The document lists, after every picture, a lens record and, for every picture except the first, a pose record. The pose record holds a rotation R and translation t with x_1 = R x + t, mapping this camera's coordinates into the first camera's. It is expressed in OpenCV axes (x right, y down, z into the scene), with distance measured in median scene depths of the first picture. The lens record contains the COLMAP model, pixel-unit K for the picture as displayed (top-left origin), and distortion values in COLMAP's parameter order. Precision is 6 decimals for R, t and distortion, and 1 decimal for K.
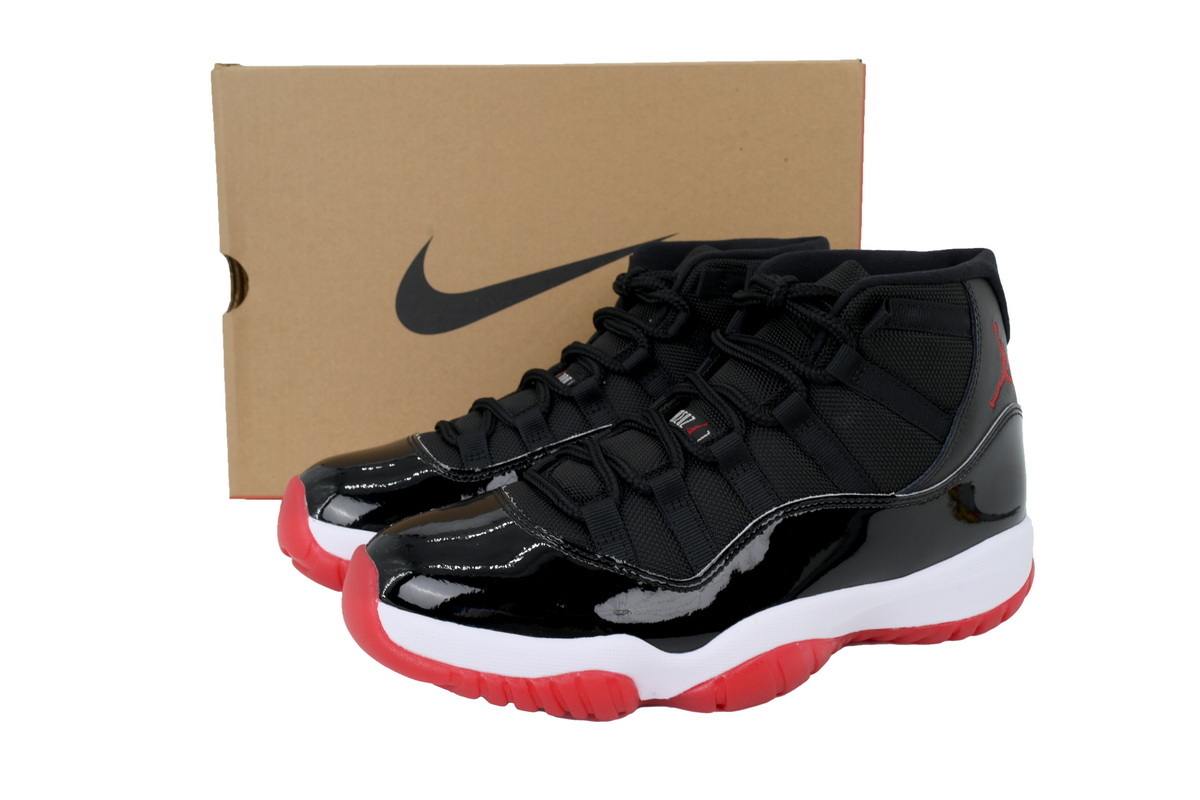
lens RADIAL K [[1062.0, 0, 600.0], [0, 1062.0, 400.0], [0, 0, 1]] dist [-0.006127, -0.000199]
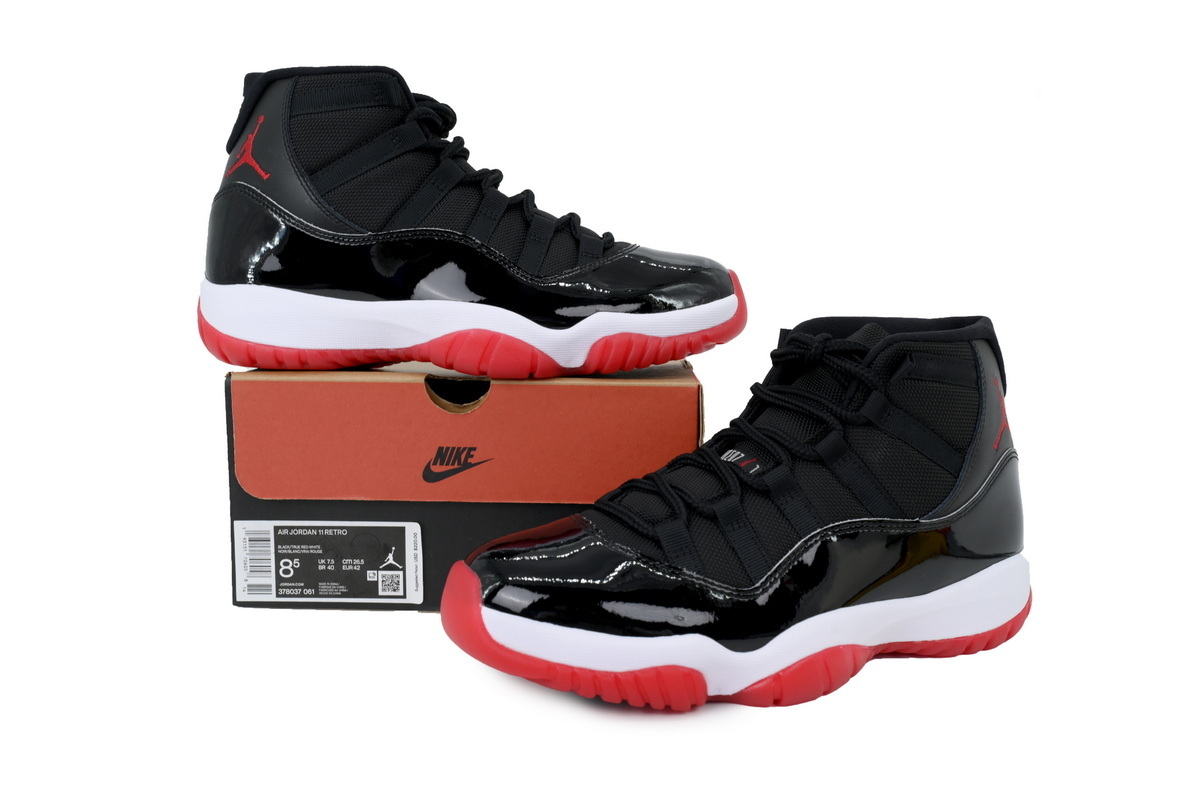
lens RADIAL K [[1062.0, 0, 600.0], [0, 1062.0, 400.0], [0, 0, 1]] dist [-0.006127, -0.000199]
pose [[0.998940, 0.010623, 0.044793, -0.125592], [-0.006627, 0.996059, -0.088440, 0.063361], [-0.045556, 0.088049, 0.995074, -0.154214]]
